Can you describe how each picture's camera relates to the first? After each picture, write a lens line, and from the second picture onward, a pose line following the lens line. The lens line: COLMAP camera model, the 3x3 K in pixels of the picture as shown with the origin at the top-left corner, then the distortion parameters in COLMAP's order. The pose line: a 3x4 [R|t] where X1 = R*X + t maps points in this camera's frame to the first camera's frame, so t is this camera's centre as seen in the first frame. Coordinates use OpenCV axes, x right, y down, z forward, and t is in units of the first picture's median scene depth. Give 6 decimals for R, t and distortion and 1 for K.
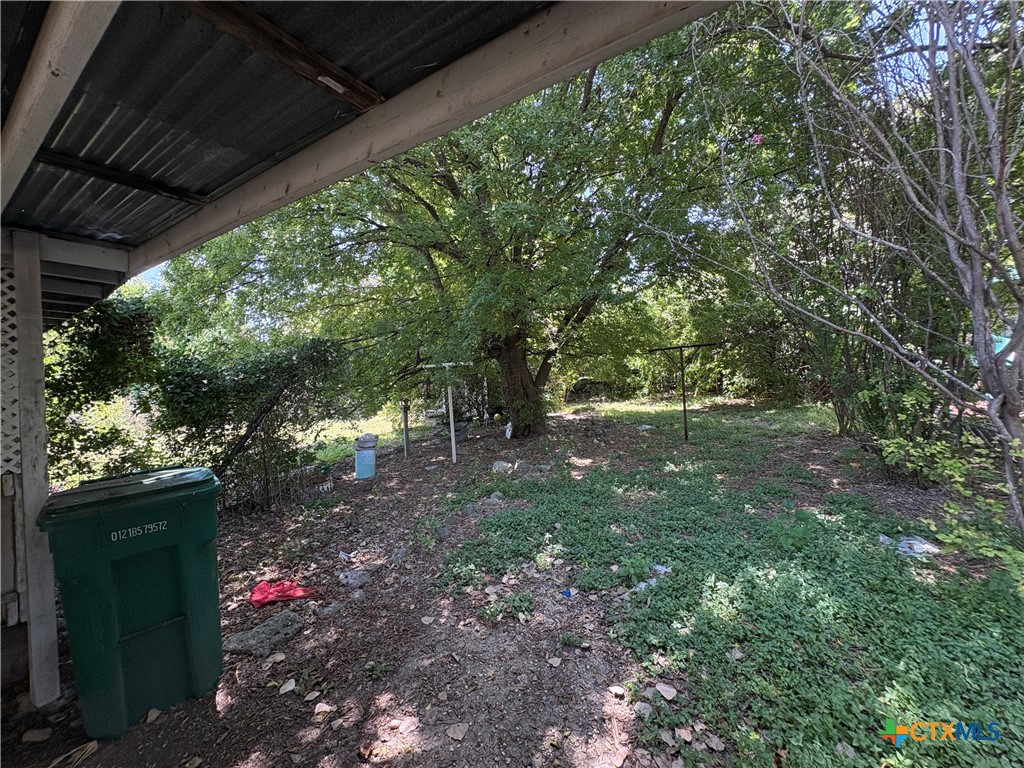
lens RADIAL K [[407.9, 0, 512.1], [0, 407.9, 383.1], [0, 0, 1]] dist [-0.000512, 0.001144]
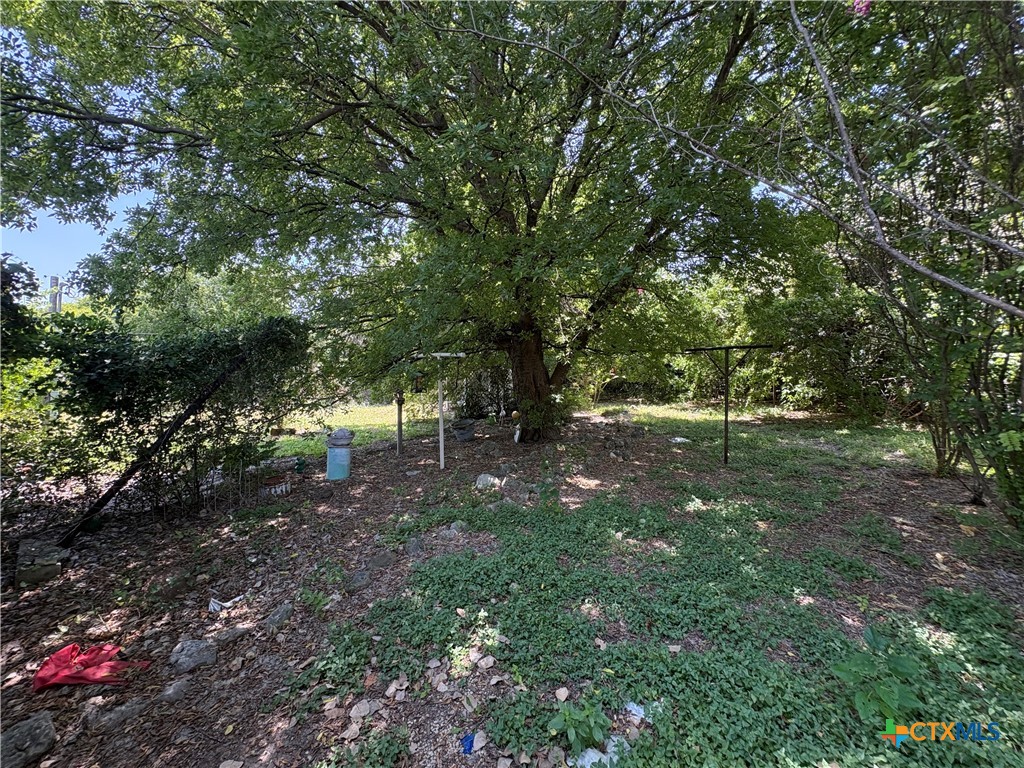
lens RADIAL K [[407.9, 0, 511.7], [0, 407.9, 384.4], [0, 0, 1]] dist [-0.000512, 0.001144]
pose [[0.992076, 0.059294, -0.110765, 0.058216], [-0.056544, 0.998013, 0.027805, -0.010073], [0.112194, -0.021322, 0.993458, 0.101948]]
